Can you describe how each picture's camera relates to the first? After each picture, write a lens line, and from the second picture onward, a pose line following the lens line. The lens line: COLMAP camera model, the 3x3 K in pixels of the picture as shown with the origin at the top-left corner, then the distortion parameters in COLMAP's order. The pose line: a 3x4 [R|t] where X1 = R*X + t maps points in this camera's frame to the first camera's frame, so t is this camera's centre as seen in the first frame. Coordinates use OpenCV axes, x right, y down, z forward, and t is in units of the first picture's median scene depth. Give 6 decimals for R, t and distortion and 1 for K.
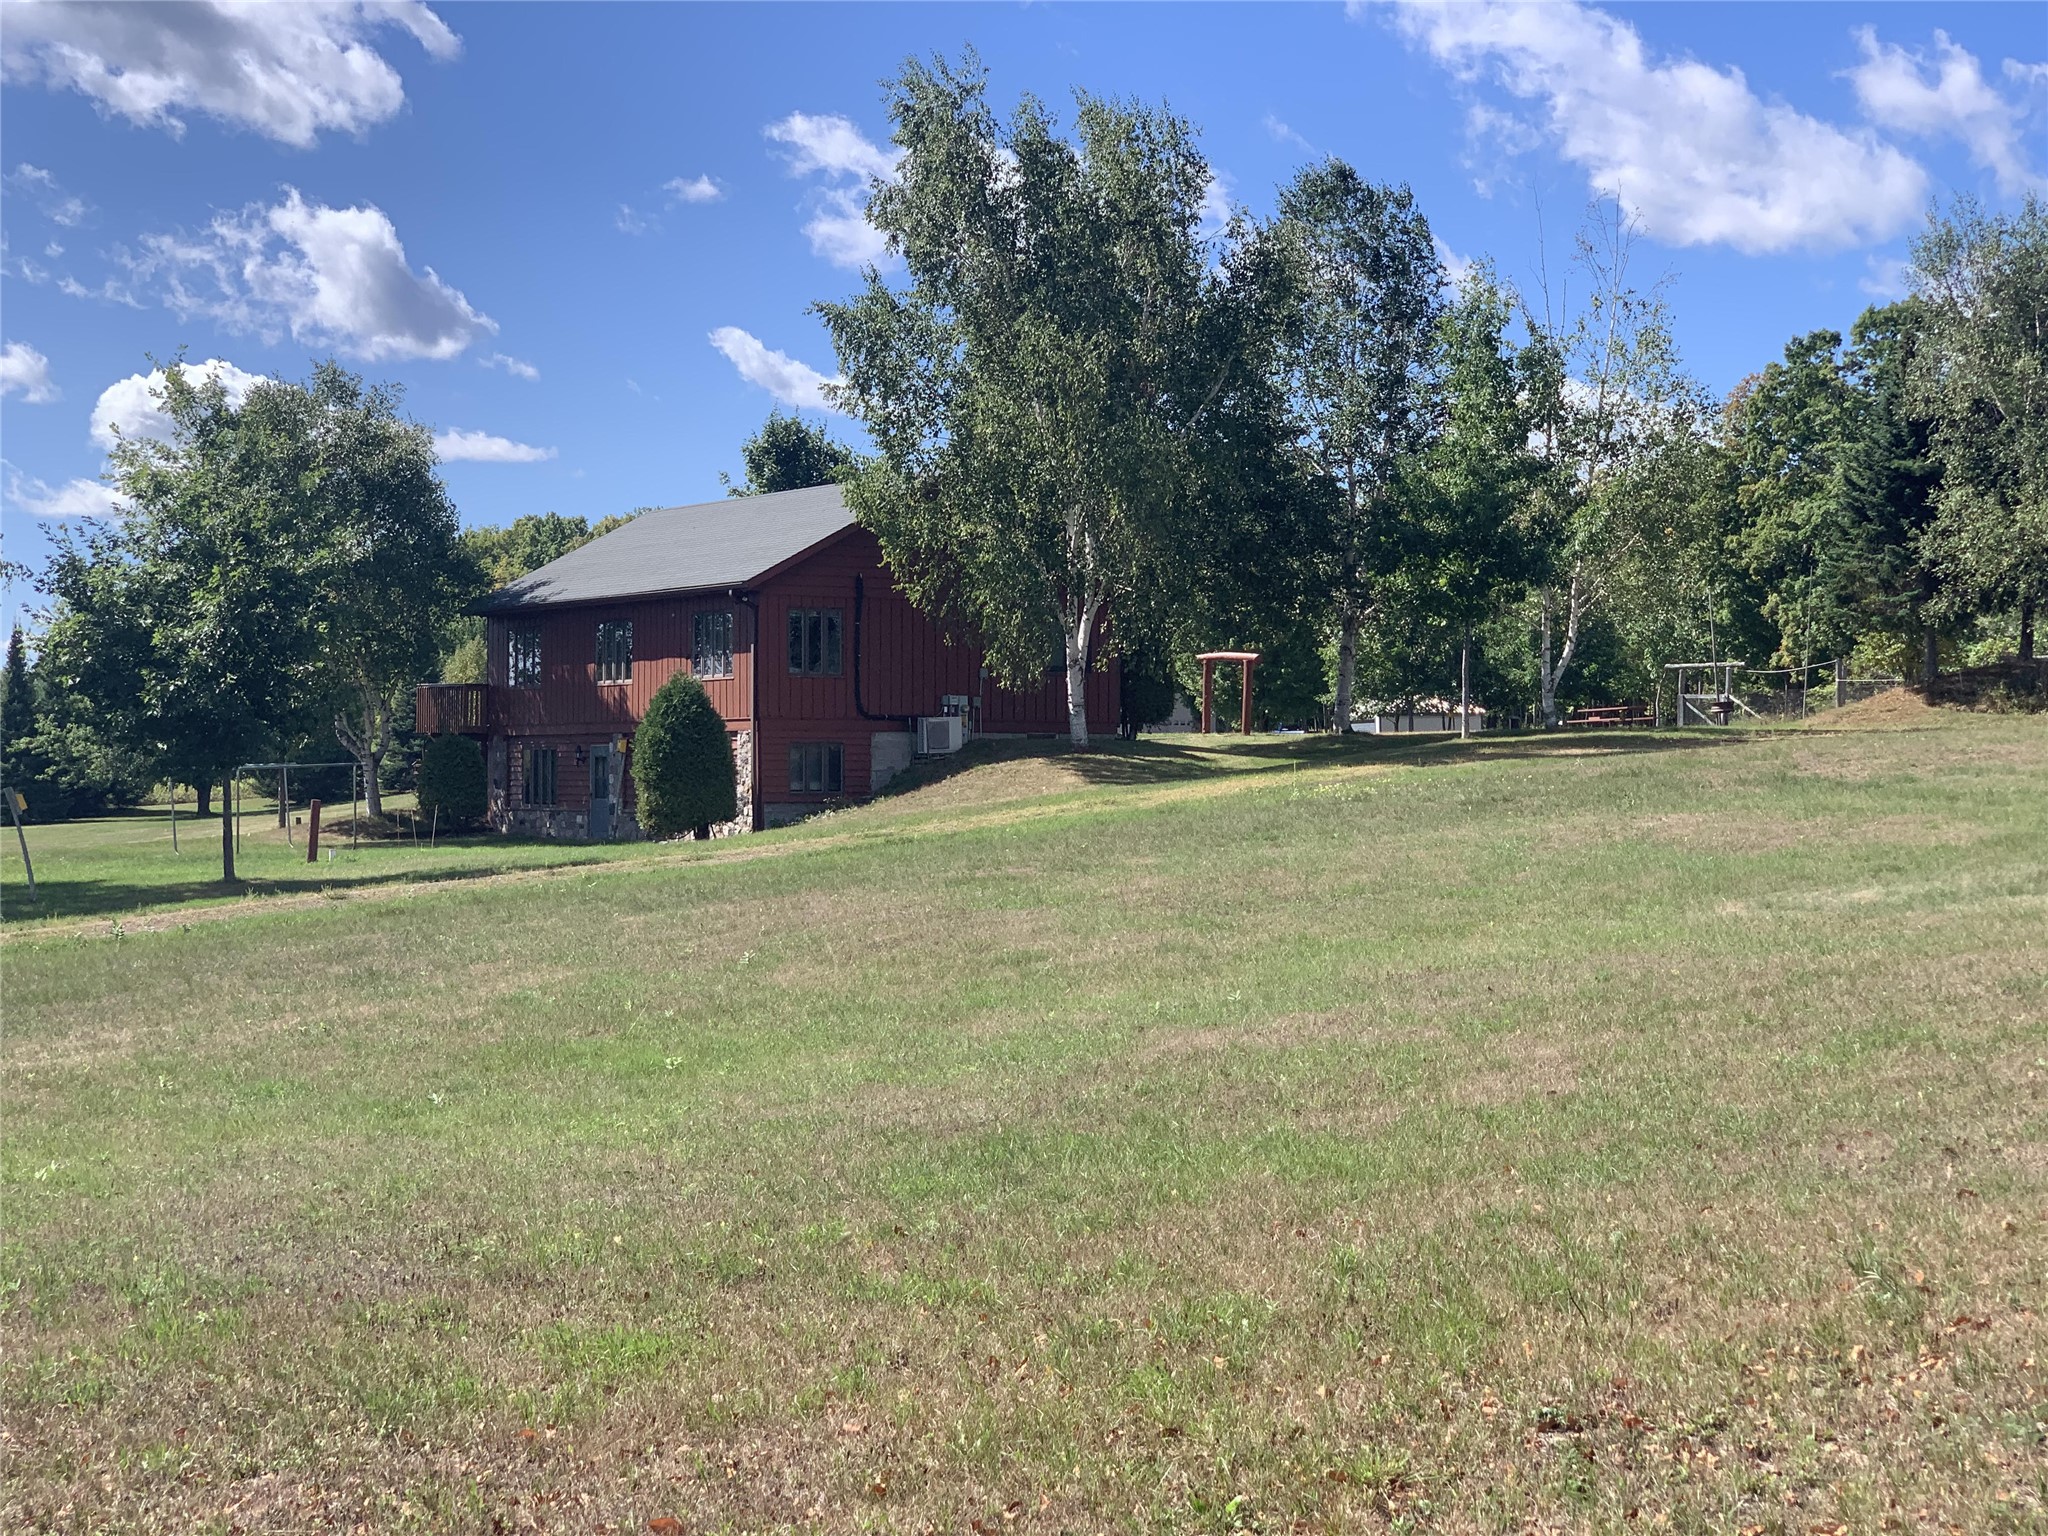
lens RADIAL K [[3073.9, 0, 981.6], [0, 3073.9, 772.2], [0, 0, 1]] dist [0.038498, 0.111210]
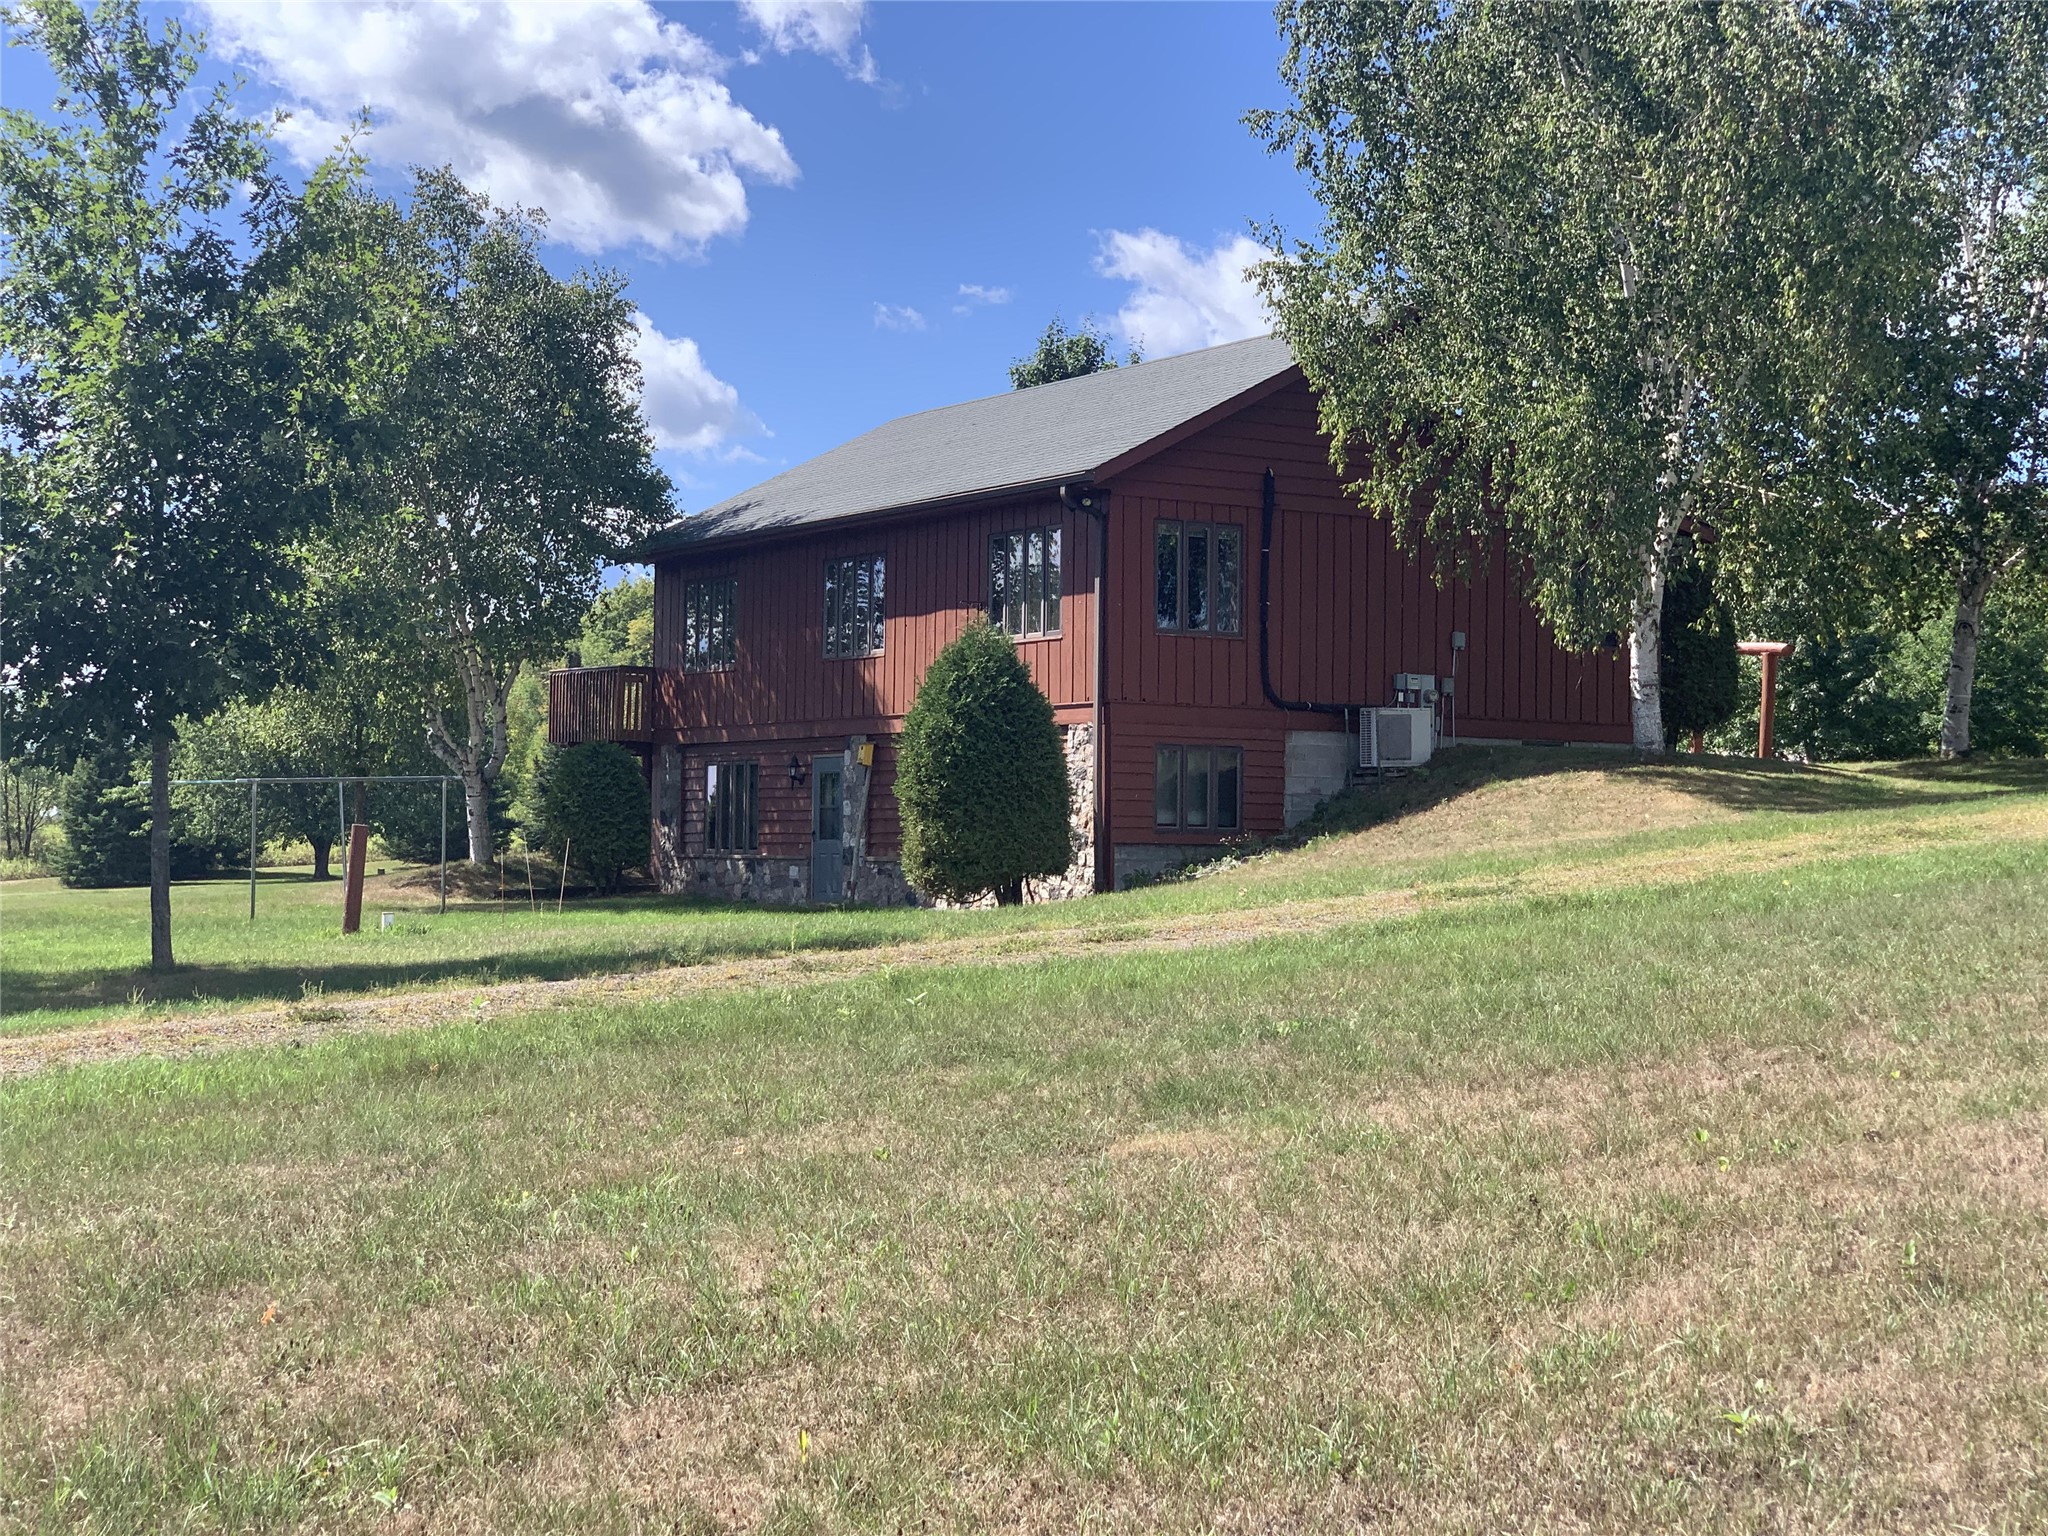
lens RADIAL K [[3096.5, 0, 1024.0], [0, 3096.5, 768.0], [0, 0, 1]] dist [-0.024625, 0.602143]
pose [[0.999284, 0.010631, -0.036312, -0.064824], [-0.011596, 0.999582, -0.026475, 0.011002], [0.036015, 0.026877, 0.998990, 0.388494]]
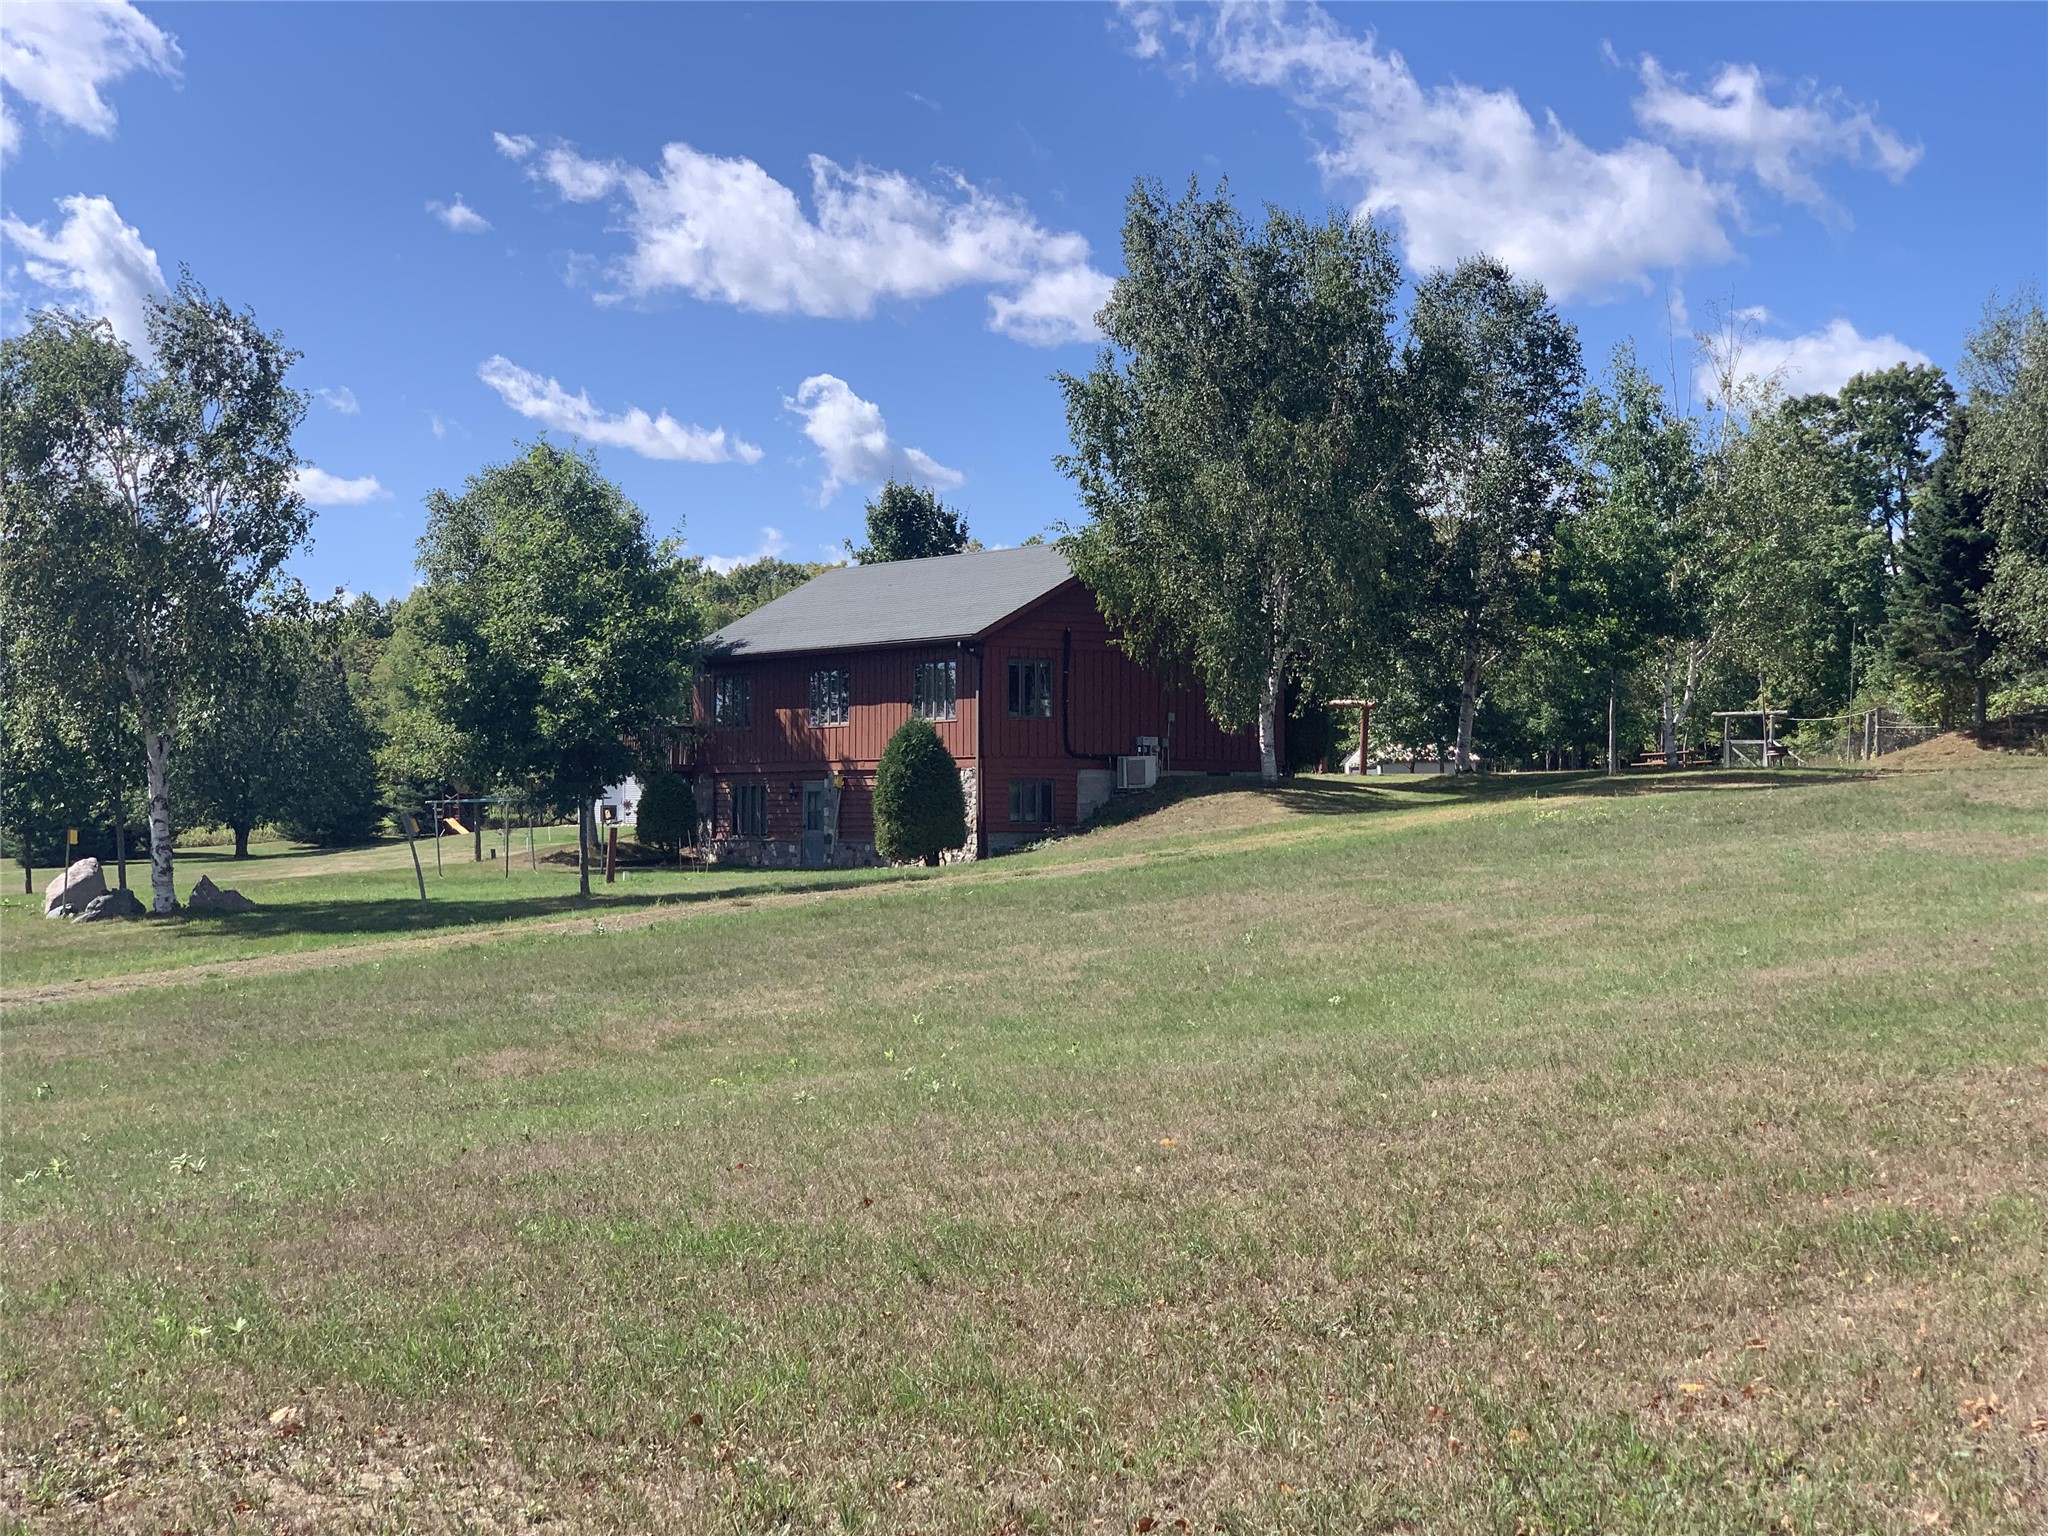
lens RADIAL K [[3096.5, 0, 1024.0], [0, 3096.5, 768.0], [0, 0, 1]] dist [-0.024625, 0.602143]
pose [[0.998956, 0.001692, 0.045649, -0.106114], [-0.000889, 0.999845, -0.017595, 0.006254], [-0.045672, 0.017536, 0.998803, -0.121021]]
